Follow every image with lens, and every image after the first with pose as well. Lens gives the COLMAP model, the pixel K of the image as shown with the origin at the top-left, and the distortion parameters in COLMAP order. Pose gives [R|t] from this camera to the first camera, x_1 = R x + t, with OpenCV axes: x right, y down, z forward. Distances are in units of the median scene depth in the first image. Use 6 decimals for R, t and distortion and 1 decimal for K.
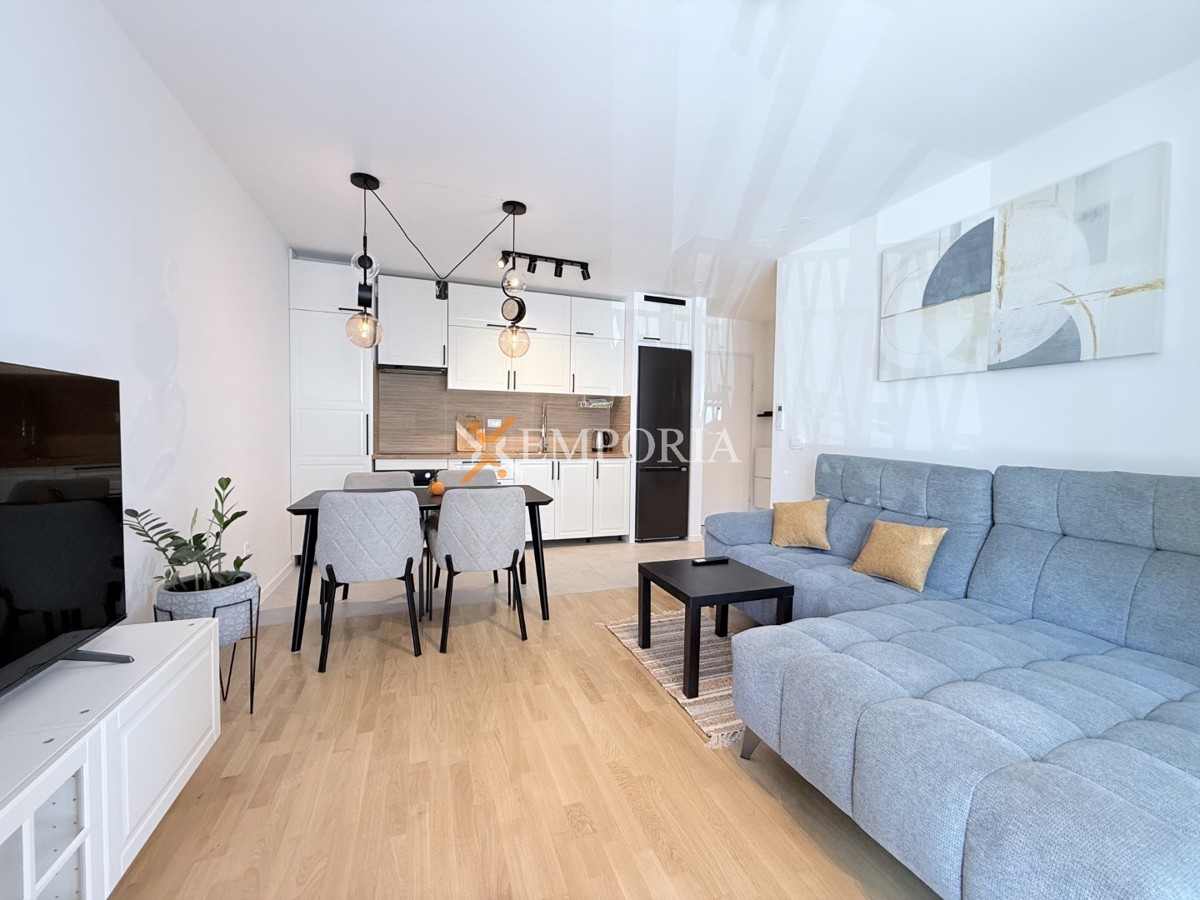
lens RADIAL K [[479.0, 0, 600.0], [0, 479.0, 450.0], [0, 0, 1]] dist [-0.002152, 0.000141]
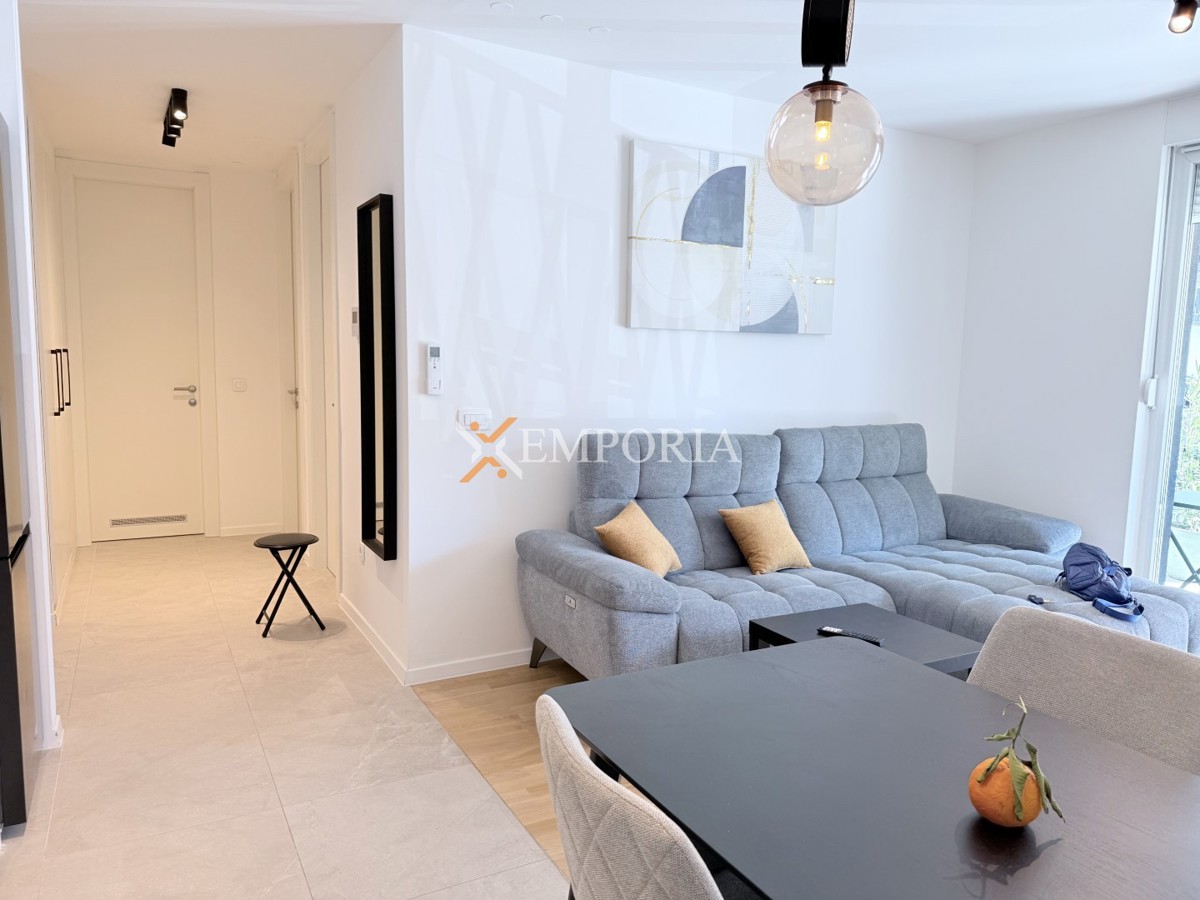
lens RADIAL K [[837.2, 0, 600.0], [0, 837.2, 450.0], [0, 0, 1]] dist [0.224961, -0.367918]
pose [[-0.145770, -0.125467, 0.981330, -0.500109], [0.015305, 0.991521, 0.129043, -0.091145], [-0.989200, 0.033830, -0.142614, 0.901650]]
